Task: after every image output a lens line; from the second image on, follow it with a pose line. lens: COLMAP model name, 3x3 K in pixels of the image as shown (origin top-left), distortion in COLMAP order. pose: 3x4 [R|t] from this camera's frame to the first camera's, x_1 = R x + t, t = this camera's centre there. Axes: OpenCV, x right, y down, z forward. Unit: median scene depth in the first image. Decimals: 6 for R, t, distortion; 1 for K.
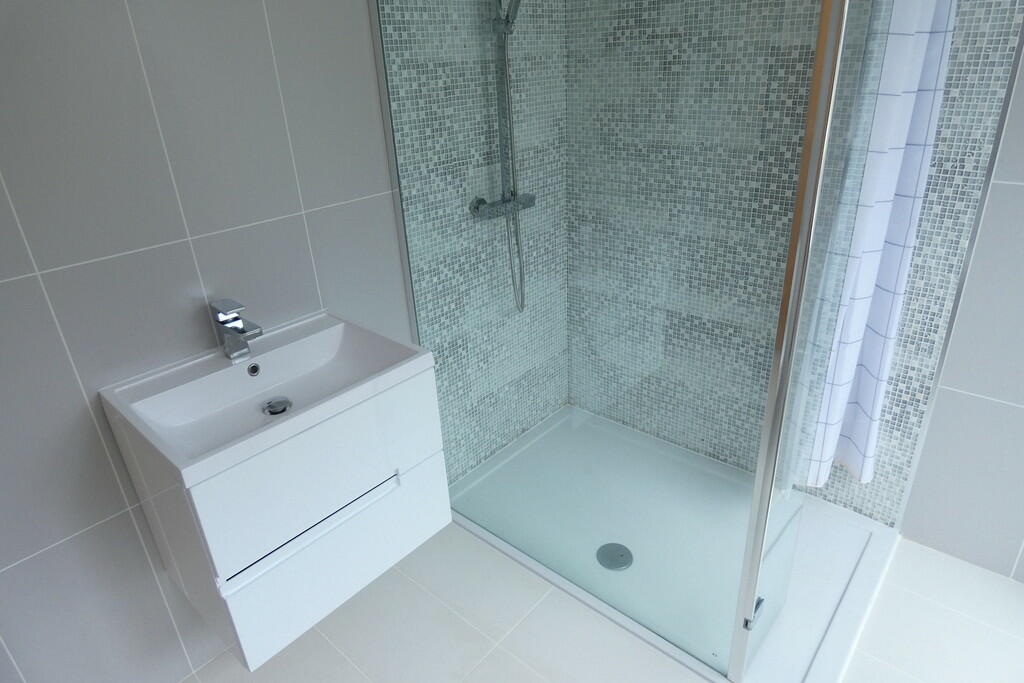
lens RADIAL K [[613.9, 0, 512.4], [0, 613.9, 340.8], [0, 0, 1]] dist [-0.018581, -0.008487]
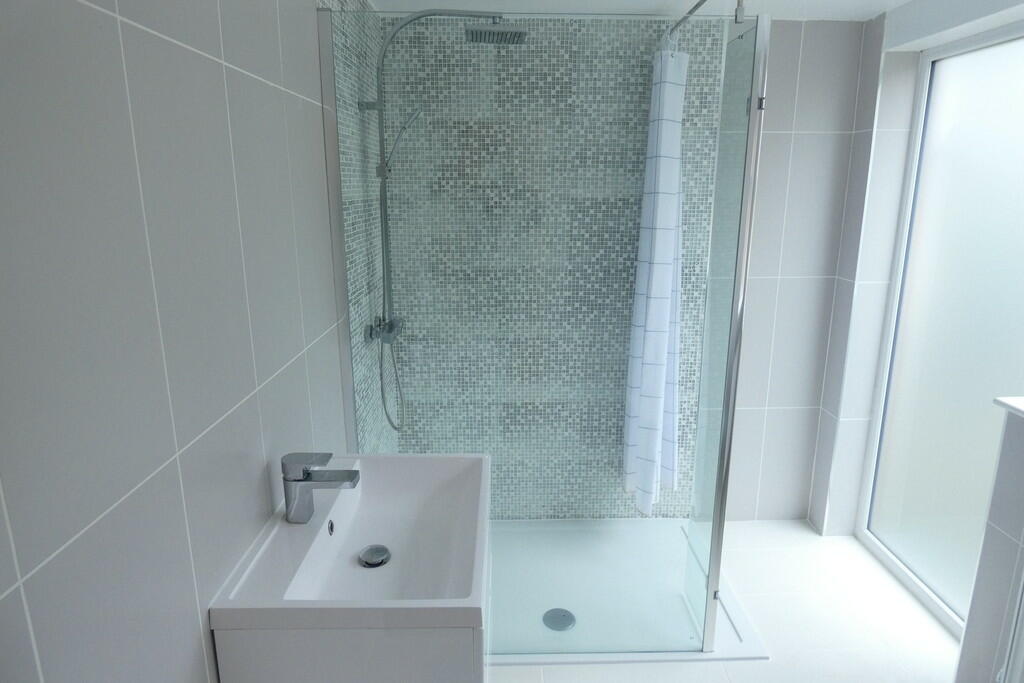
lens RADIAL K [[613.9, 0, 510.2], [0, 613.9, 339.5], [0, 0, 1]] dist [-0.018581, -0.008487]
pose [[0.741914, -0.115763, 0.660426, -0.564780], [0.250294, 0.961597, -0.112623, -0.035545], [-0.622026, 0.248857, 0.742397, 0.094794]]
